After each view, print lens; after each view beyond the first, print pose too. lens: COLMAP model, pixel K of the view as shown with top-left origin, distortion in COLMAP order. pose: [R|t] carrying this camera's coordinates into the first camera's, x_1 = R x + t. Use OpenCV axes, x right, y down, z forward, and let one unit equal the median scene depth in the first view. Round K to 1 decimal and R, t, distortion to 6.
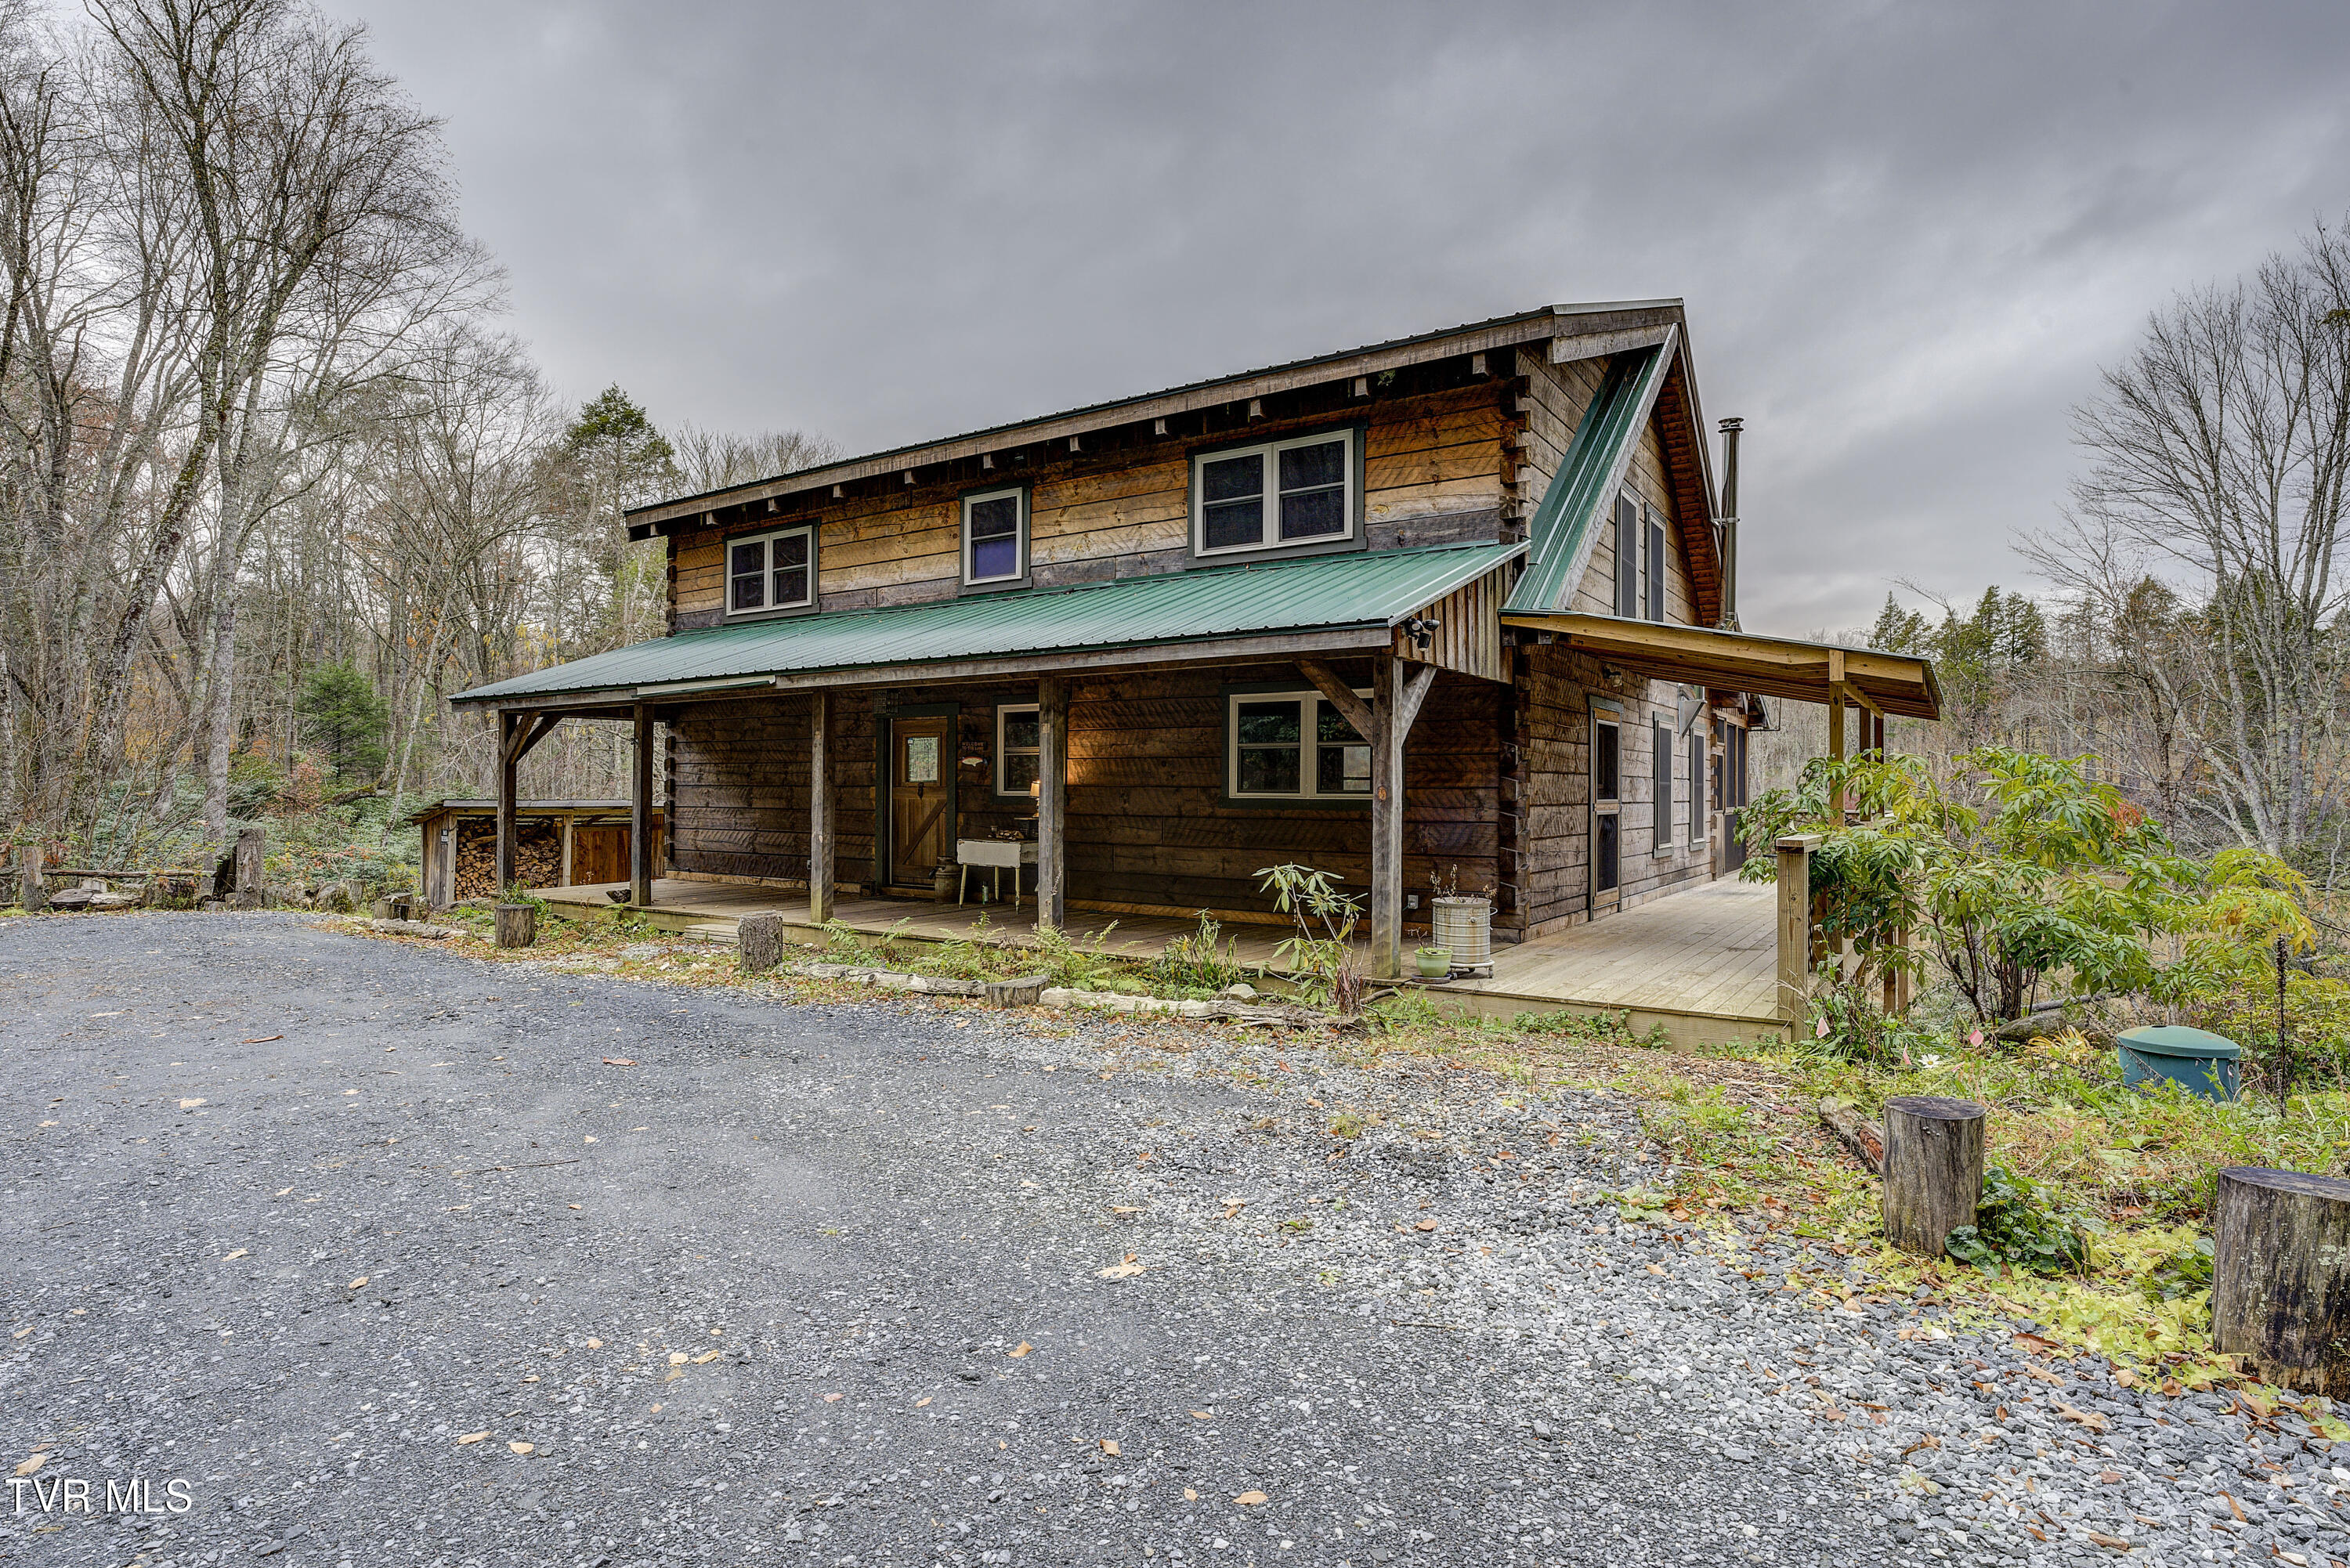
lens RADIAL K [[1195.2, 0, 1172.2], [0, 1195.2, 775.4], [0, 0, 1]] dist [-0.005682, -0.002736]
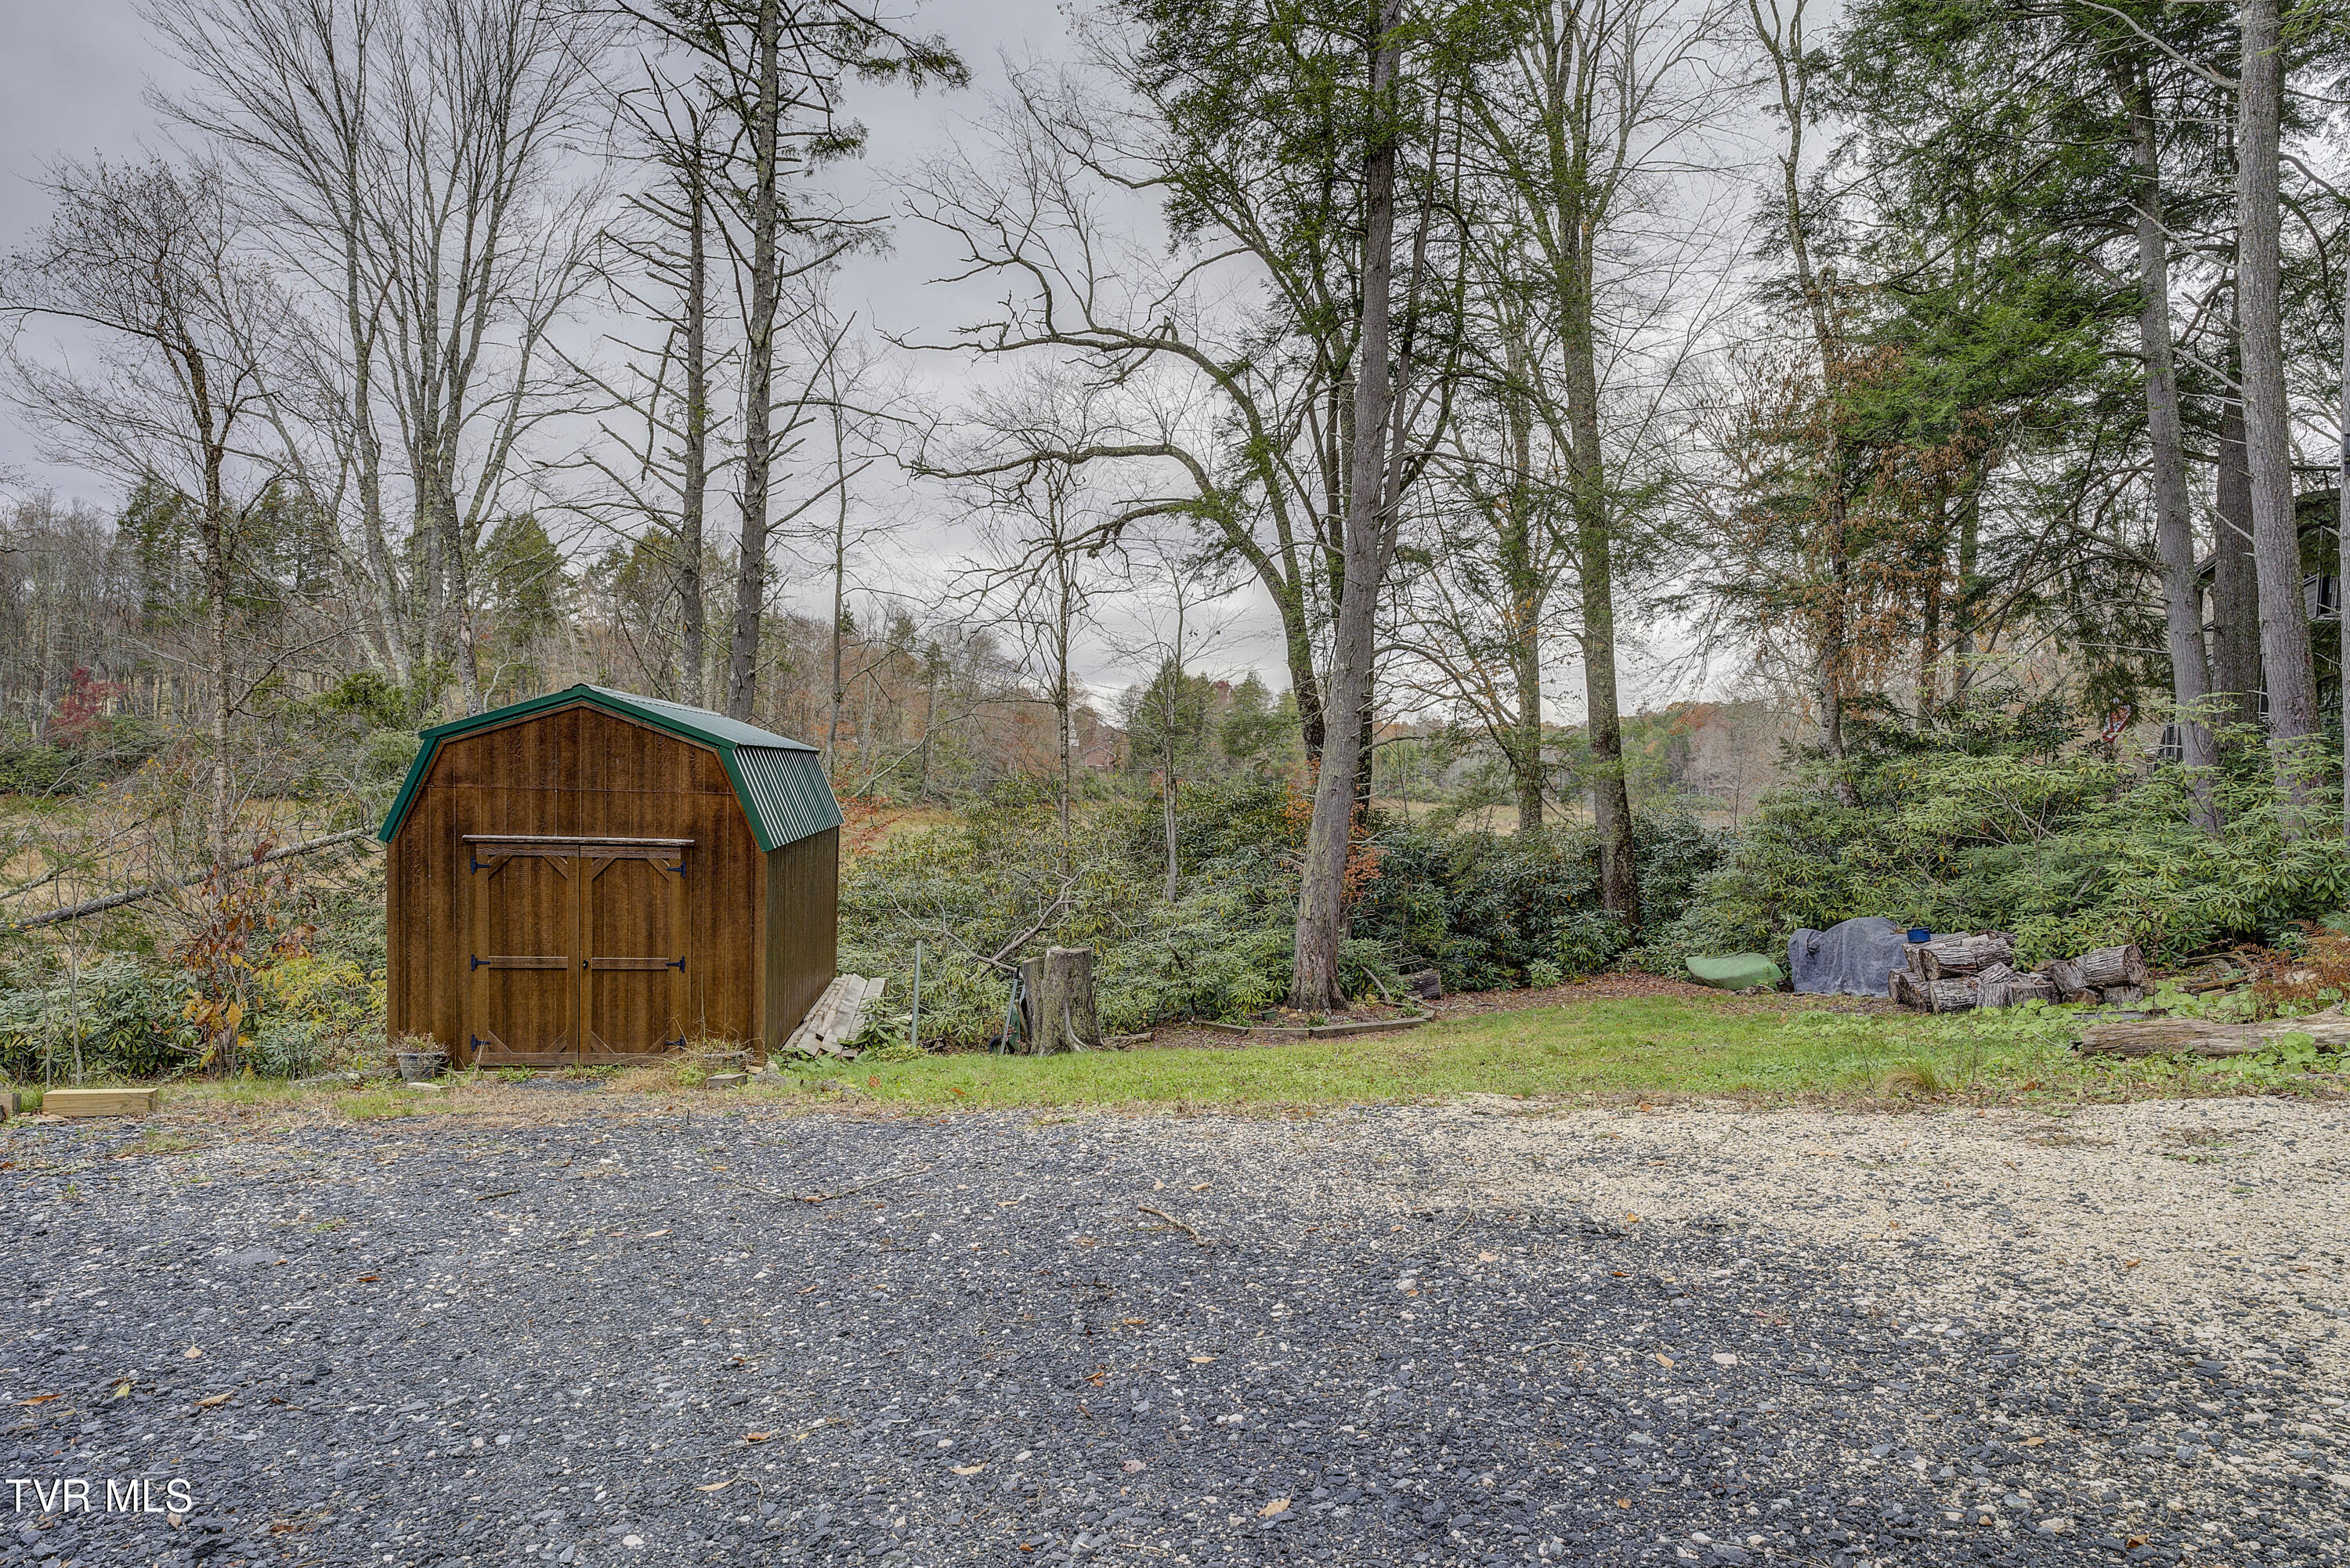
lens RADIAL K [[1239.0, 0, 1155.7], [0, 1239.0, 828.9], [0, 0, 1]] dist [-0.003186, -0.000998]
pose [[0.366411, -0.033667, 0.929844, 0.756583], [-0.046979, 0.997401, 0.054625, 0.193742], [-0.929266, -0.063699, 0.363877, 0.541670]]
